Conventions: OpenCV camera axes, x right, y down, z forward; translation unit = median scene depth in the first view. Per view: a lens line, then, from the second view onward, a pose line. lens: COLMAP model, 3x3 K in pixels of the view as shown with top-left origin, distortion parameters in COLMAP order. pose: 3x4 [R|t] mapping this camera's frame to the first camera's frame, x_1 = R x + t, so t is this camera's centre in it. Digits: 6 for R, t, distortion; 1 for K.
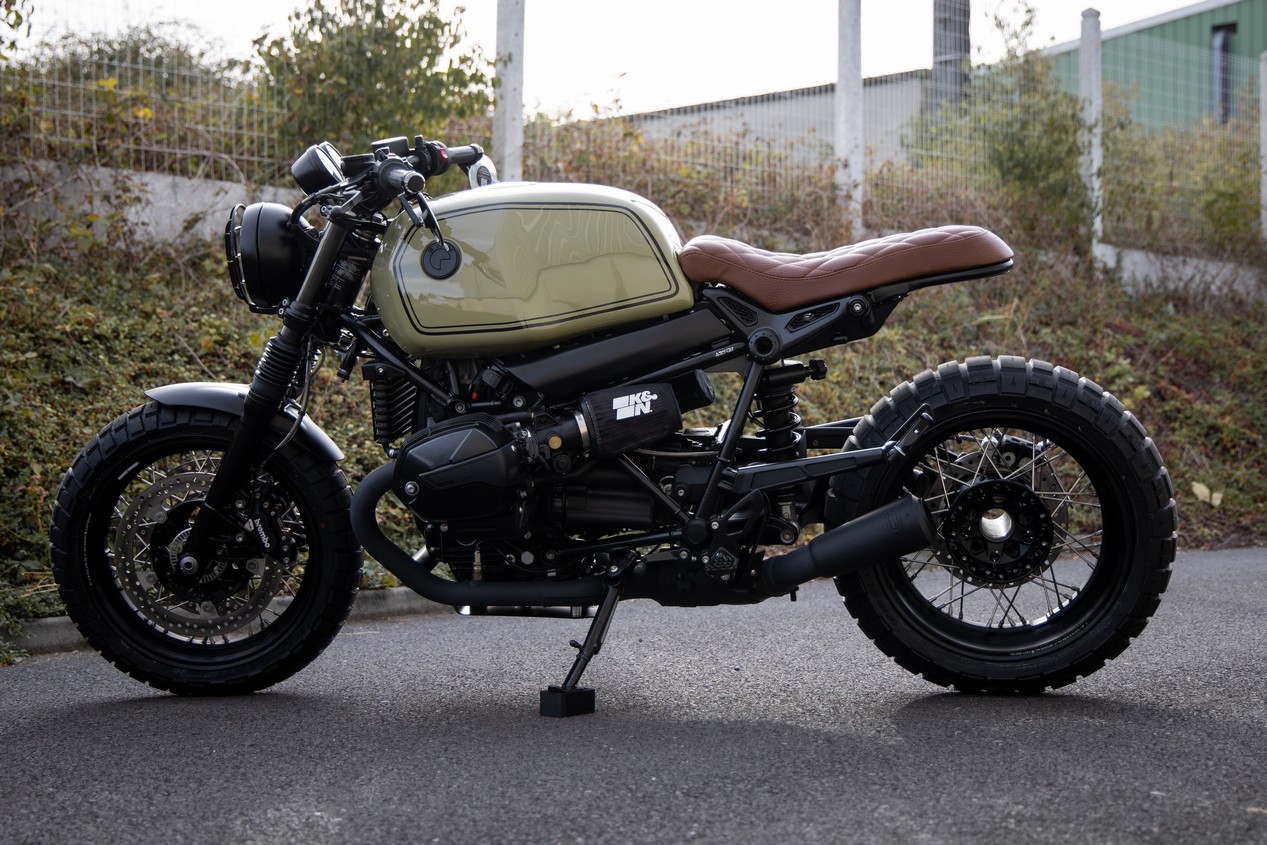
lens RADIAL K [[1838.8, 0, 633.5], [0, 1838.8, 422.5], [0, 0, 1]] dist [-0.014174, -0.970041]
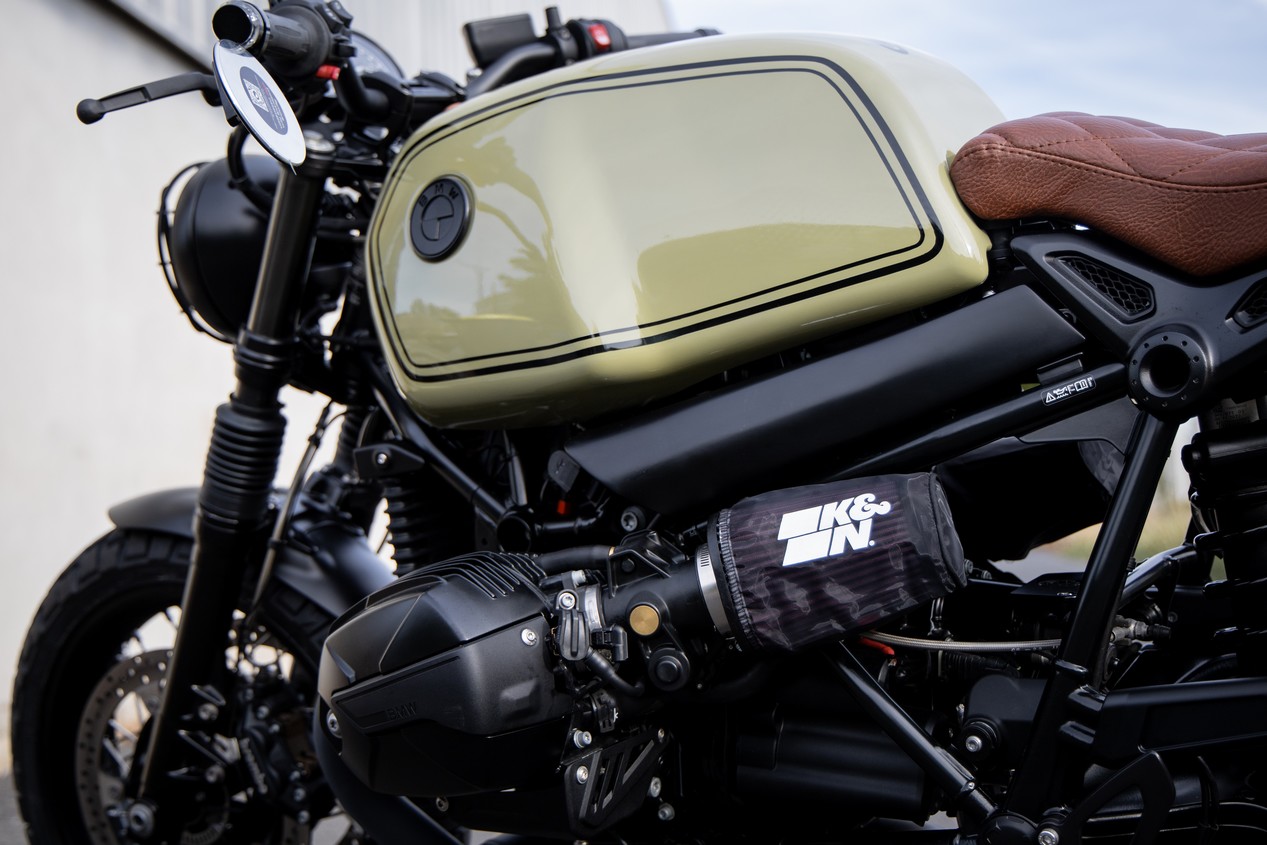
lens RADIAL K [[1689.6, 0, 633.5], [0, 1689.6, 422.5], [0, 0, 1]] dist [0.089873, -0.049551]
pose [[0.896927, -0.035989, -0.440712, 0.127622], [0.021561, 0.999056, -0.037705, -0.019887], [0.441654, 0.024316, 0.896856, 0.638723]]
